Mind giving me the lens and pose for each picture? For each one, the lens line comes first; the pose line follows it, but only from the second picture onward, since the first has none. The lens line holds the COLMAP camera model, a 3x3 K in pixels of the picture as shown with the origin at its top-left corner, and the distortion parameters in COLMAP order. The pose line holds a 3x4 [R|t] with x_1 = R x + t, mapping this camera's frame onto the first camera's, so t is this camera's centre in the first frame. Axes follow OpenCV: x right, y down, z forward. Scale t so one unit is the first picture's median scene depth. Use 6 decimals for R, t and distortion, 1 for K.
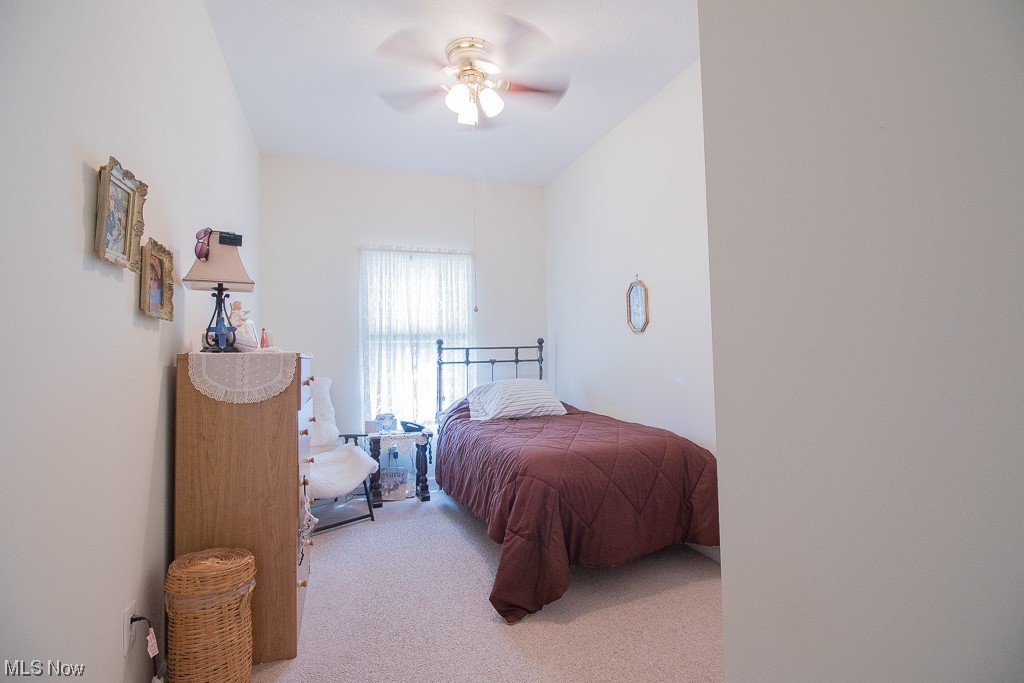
lens RADIAL K [[471.1, 0, 516.8], [0, 471.1, 333.8], [0, 0, 1]] dist [-0.014449, -0.005043]
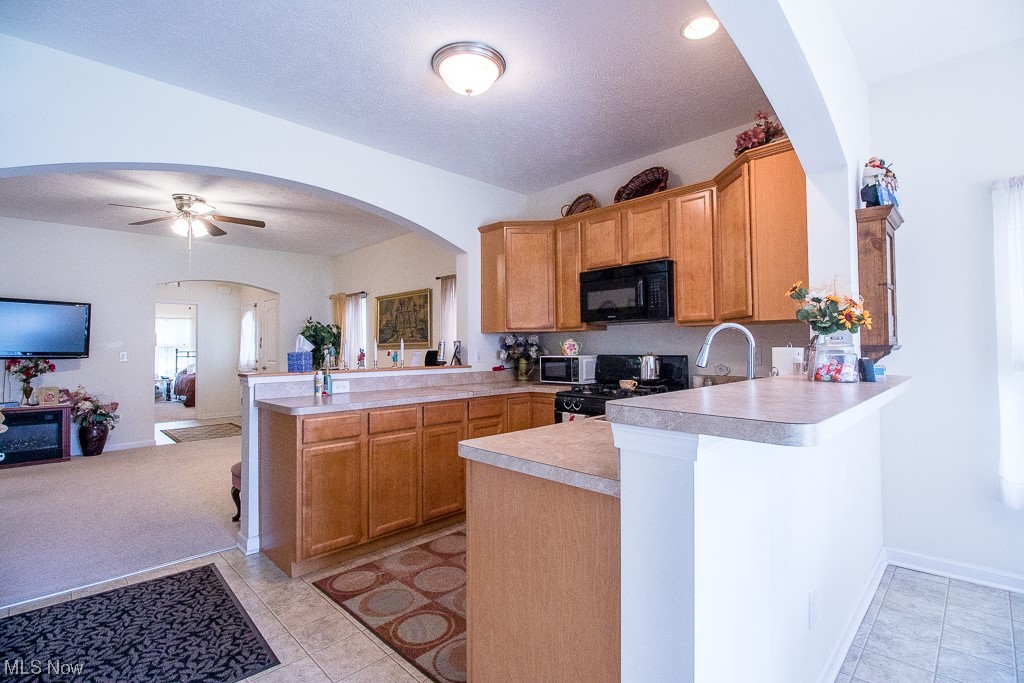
lens RADIAL K [[471.1, 0, 516.7], [0, 471.1, 333.5], [0, 0, 1]] dist [-0.014449, -0.005043]
pose [[0.909343, 0.029880, 0.414972, 0.621055], [-0.034224, 0.999410, 0.003035, -0.185380], [-0.414636, -0.016962, 0.909829, -2.844801]]
